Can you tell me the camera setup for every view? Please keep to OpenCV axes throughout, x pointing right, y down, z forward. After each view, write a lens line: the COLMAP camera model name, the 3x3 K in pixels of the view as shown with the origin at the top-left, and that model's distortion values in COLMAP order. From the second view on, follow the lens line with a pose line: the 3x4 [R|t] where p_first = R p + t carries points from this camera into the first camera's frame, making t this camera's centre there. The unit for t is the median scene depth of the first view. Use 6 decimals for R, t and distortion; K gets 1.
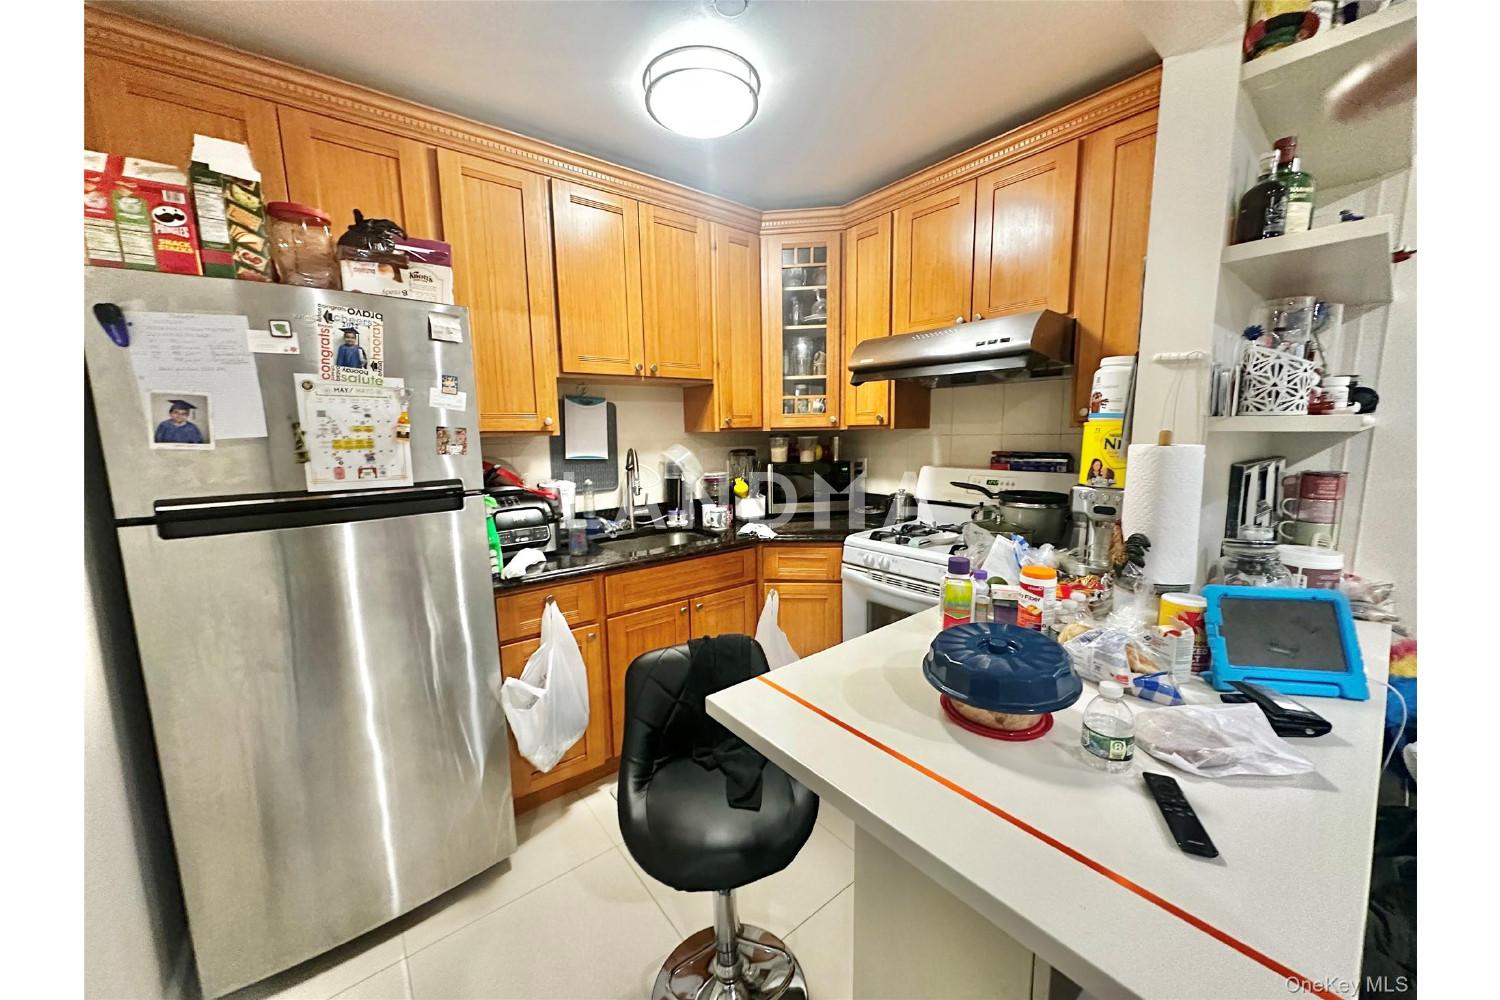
lens RADIAL K [[529.6, 0, 748.7], [0, 529.6, 497.3], [0, 0, 1]] dist [-0.001293, -0.000072]
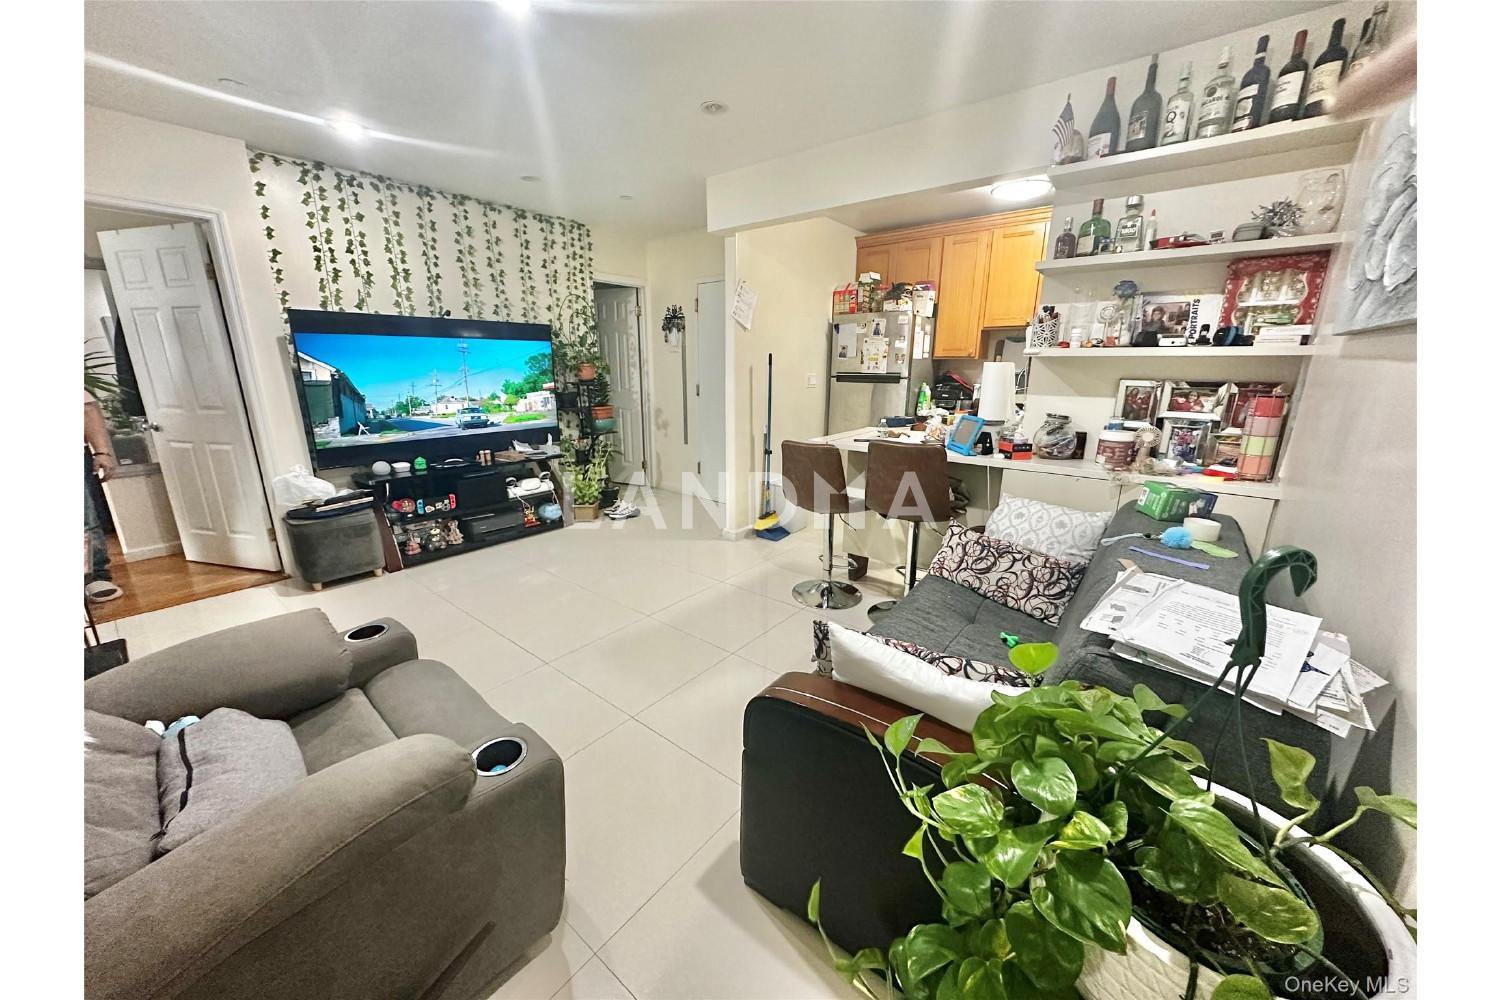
lens RADIAL K [[529.6, 0, 749.6], [0, 529.6, 494.9], [0, 0, 1]] dist [-0.001293, -0.000072]
pose [[0.210907, 0.259721, -0.942371, 2.701883], [-0.136711, 0.962419, 0.234650, 0.051011], [0.967899, 0.079343, 0.238487, -0.528308]]
